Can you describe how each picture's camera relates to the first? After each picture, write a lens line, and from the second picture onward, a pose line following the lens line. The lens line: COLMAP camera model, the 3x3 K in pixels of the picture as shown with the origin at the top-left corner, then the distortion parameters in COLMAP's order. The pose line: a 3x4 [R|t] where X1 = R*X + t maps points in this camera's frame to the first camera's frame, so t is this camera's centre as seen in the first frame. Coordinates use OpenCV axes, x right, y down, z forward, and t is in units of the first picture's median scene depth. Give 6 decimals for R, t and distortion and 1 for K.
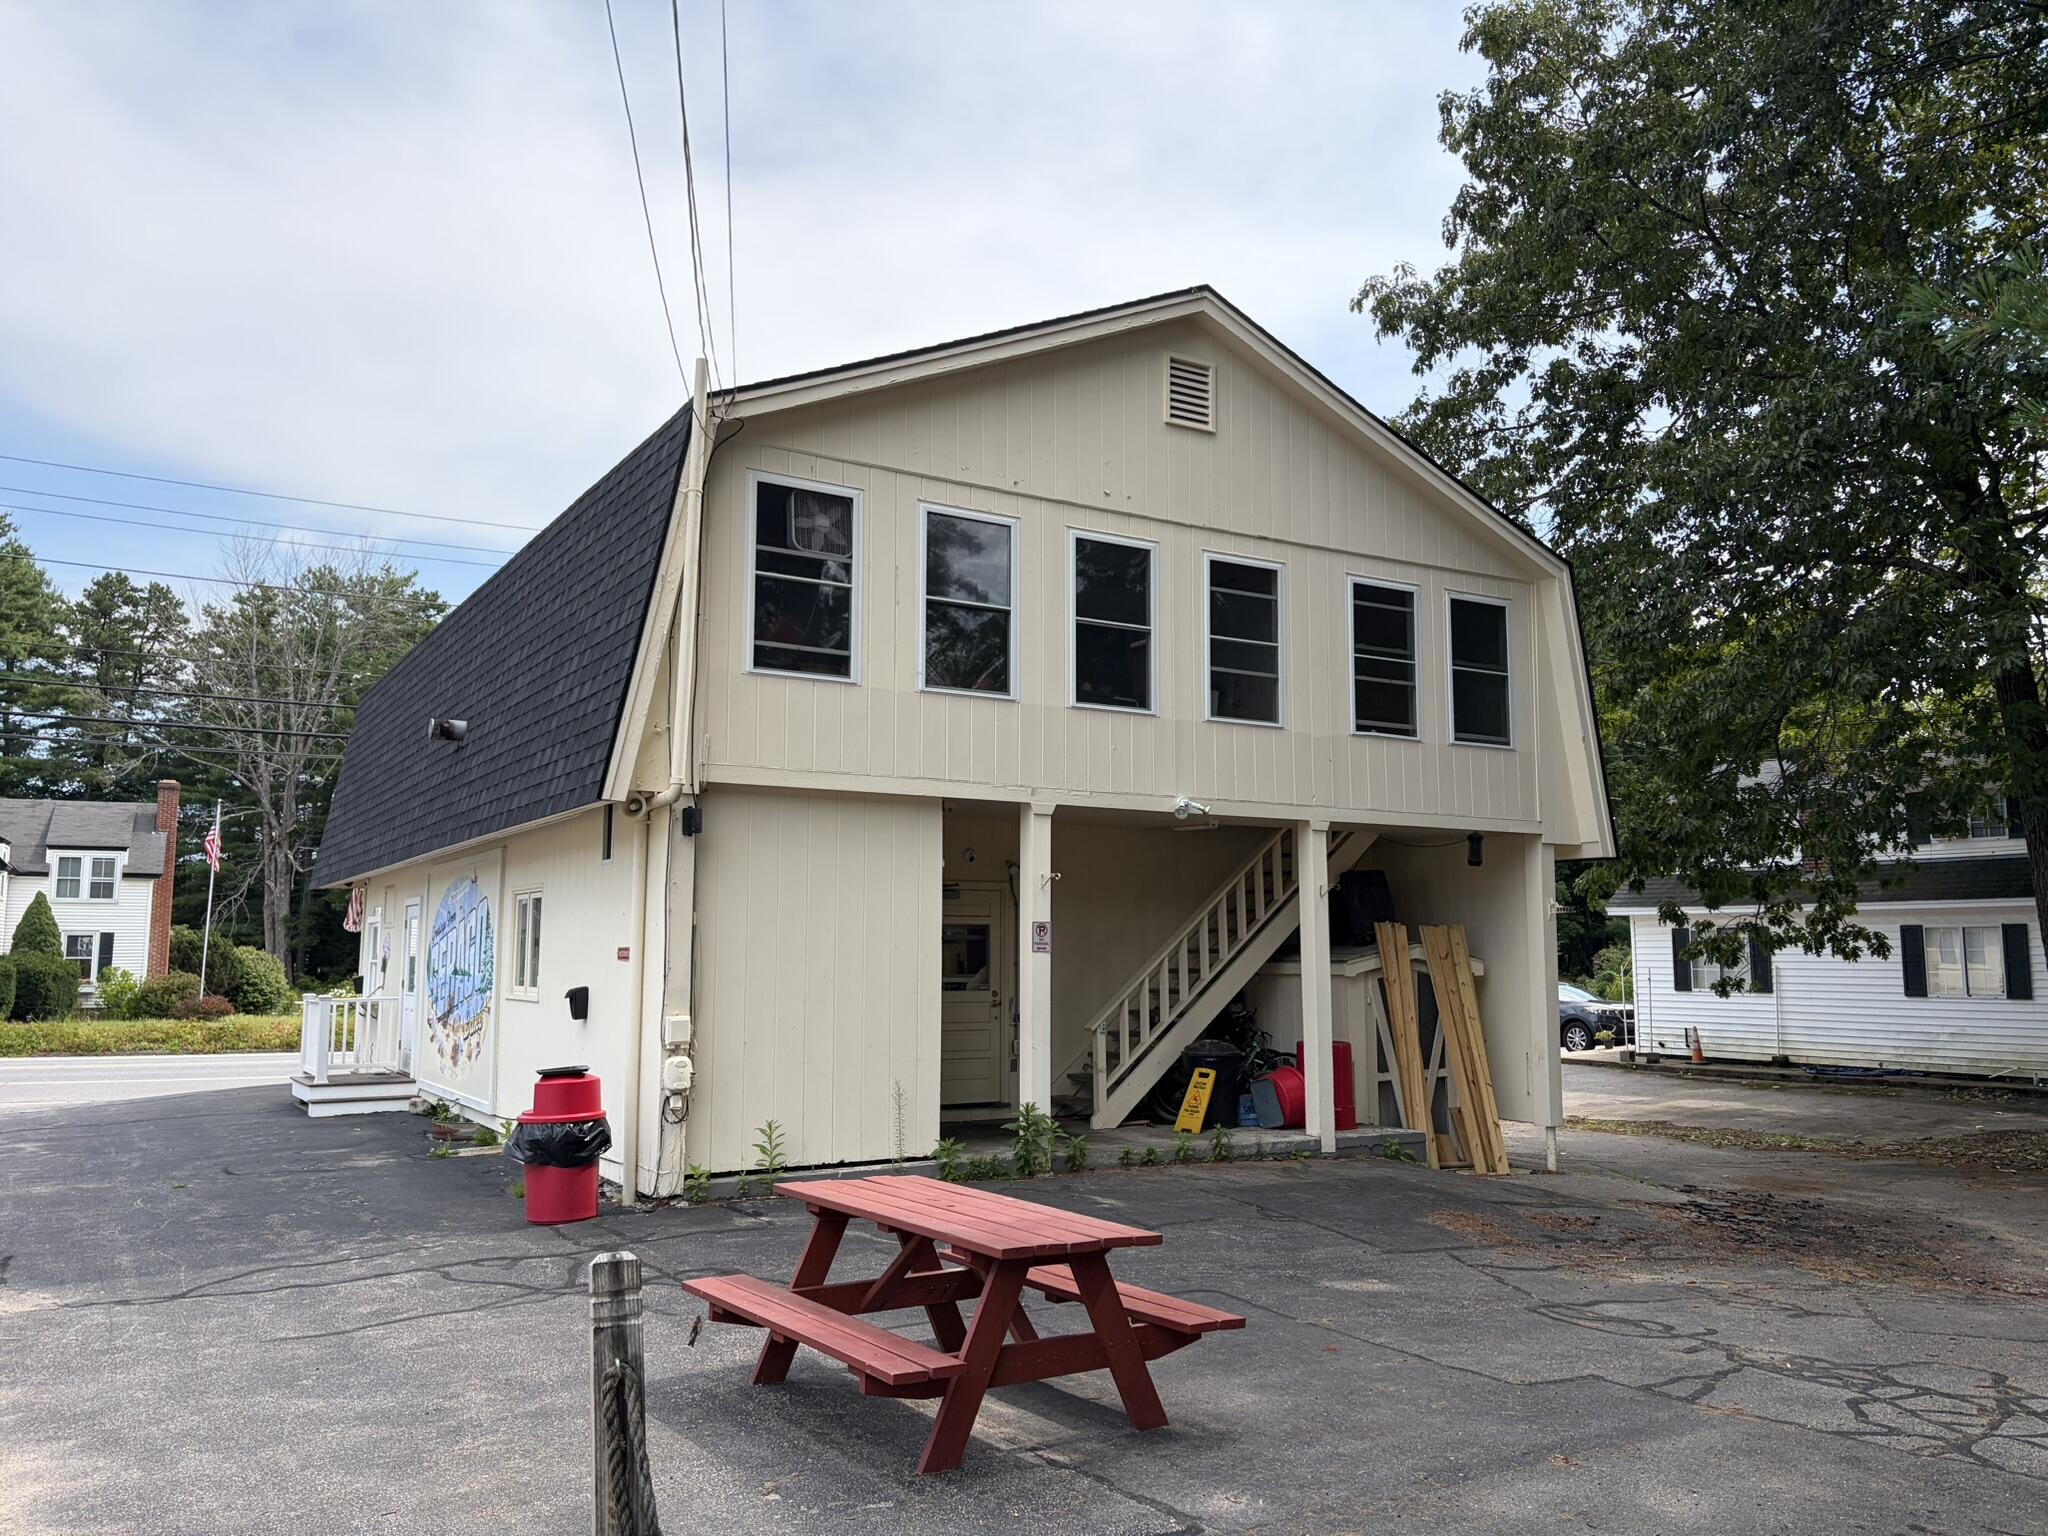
lens RADIAL K [[1610.3, 0, 1022.0], [0, 1610.3, 807.5], [0, 0, 1]] dist [0.099544, 0.001204]
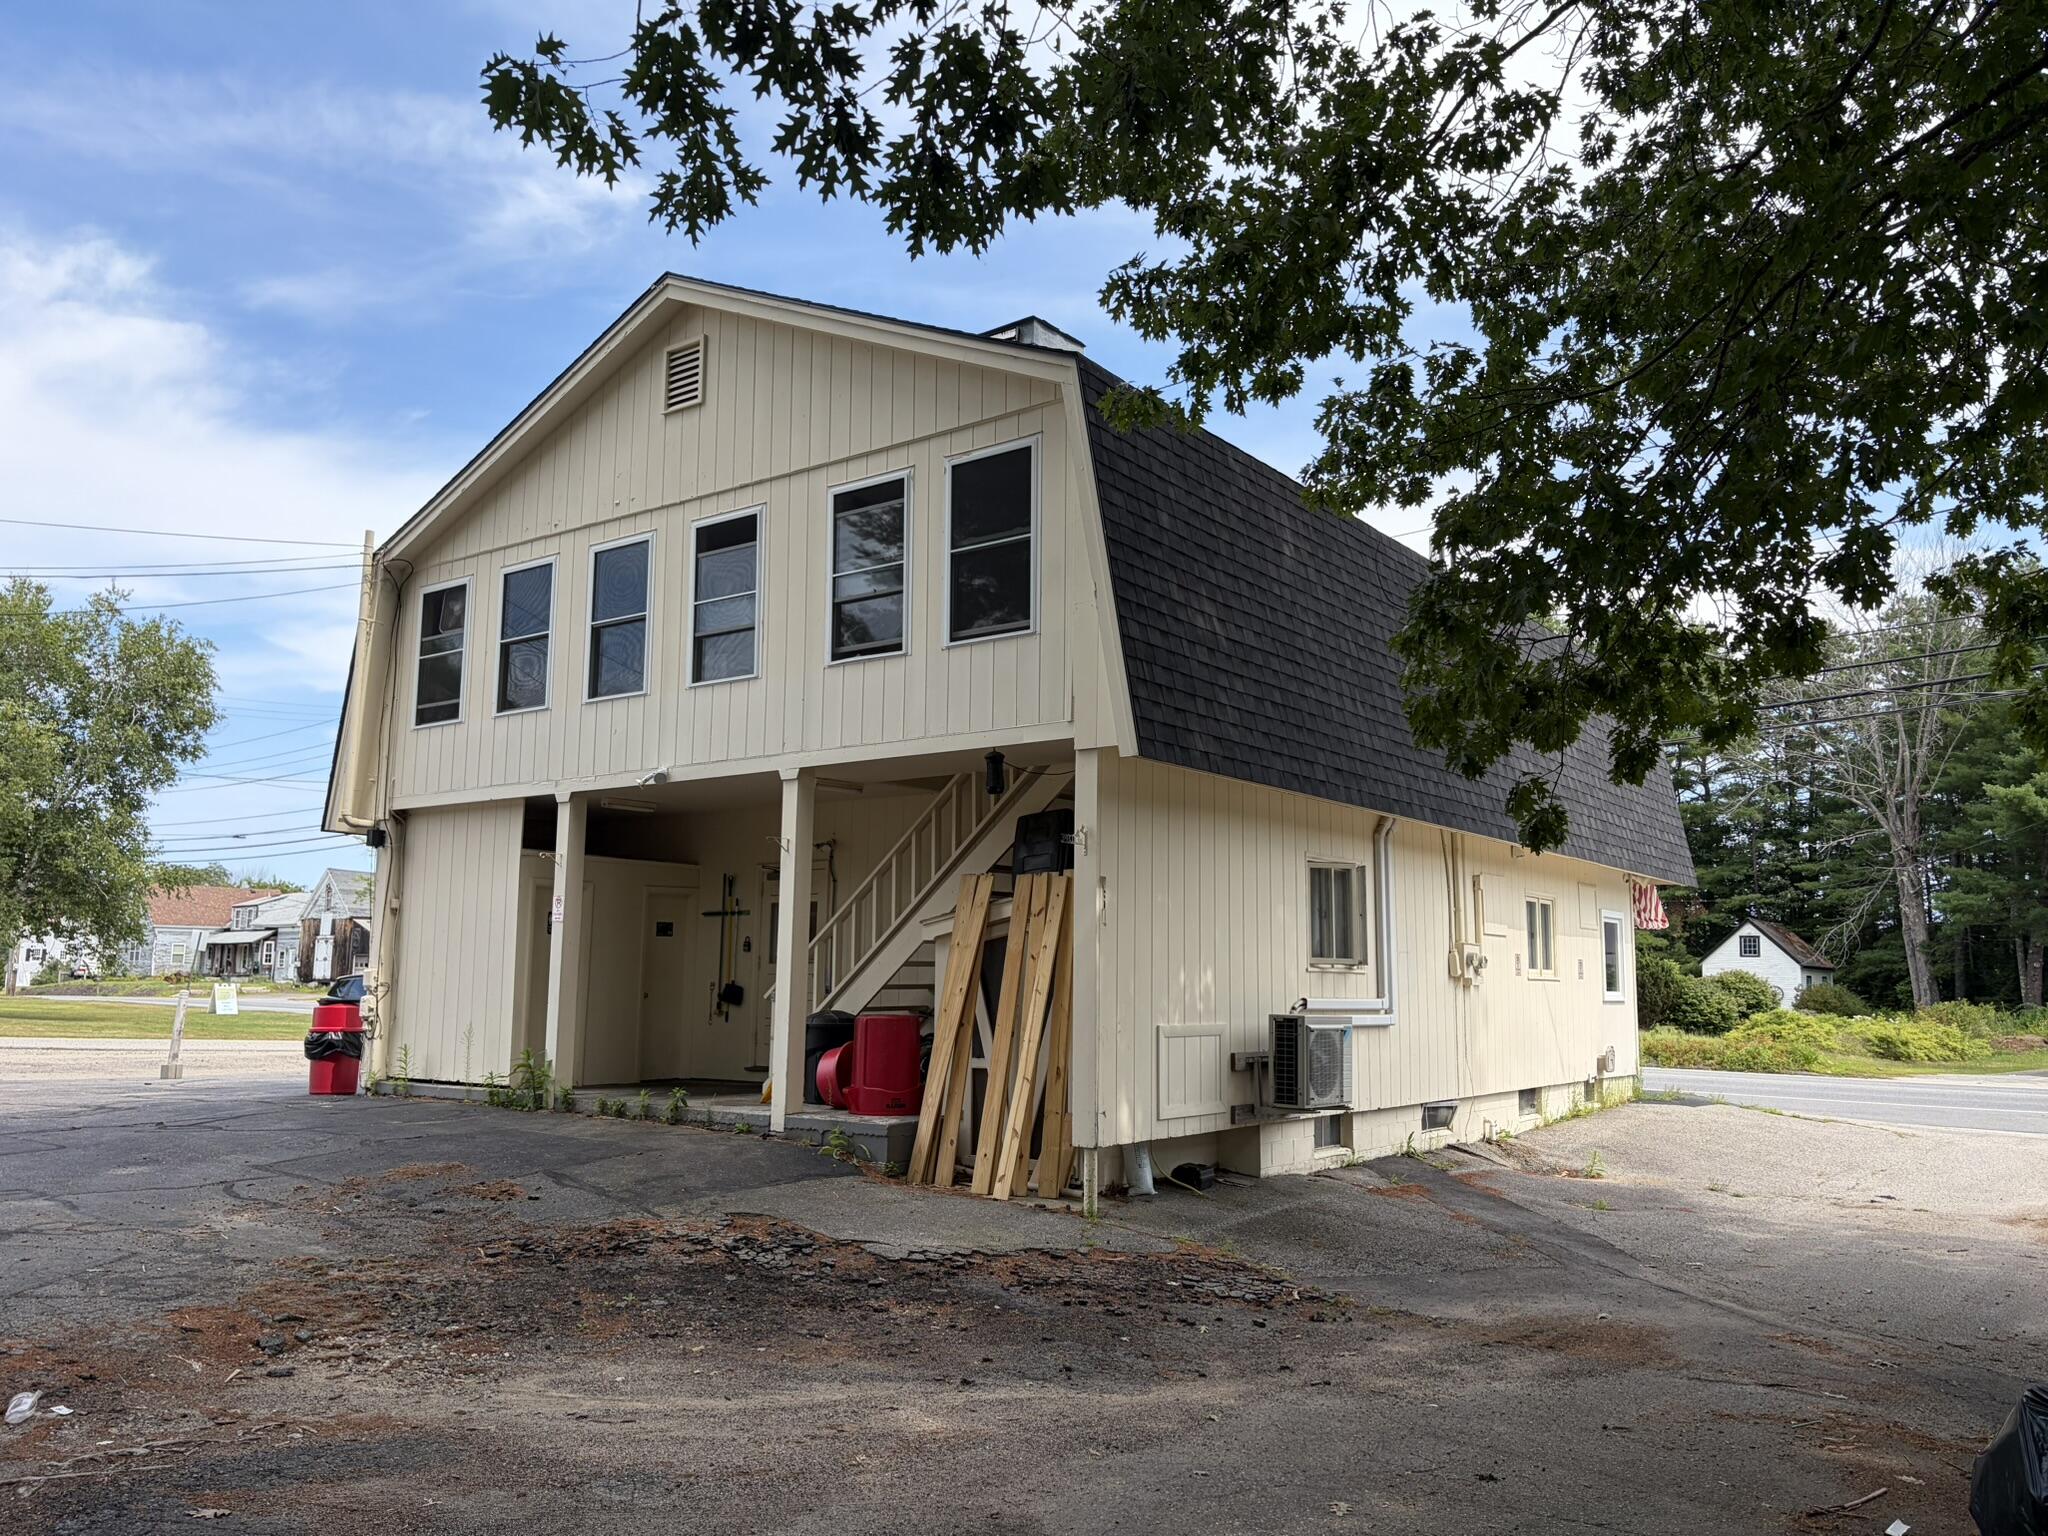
lens RADIAL K [[1558.7, 0, 1024.0], [0, 1558.7, 768.0], [0, 0, 1]] dist [0.004714, 0.000190]
pose [[0.384002, -0.119863, -0.915519, 1.069488], [0.095520, 0.991375, -0.089729, 0.102555], [0.918378, -0.052994, 0.392139, 0.795625]]
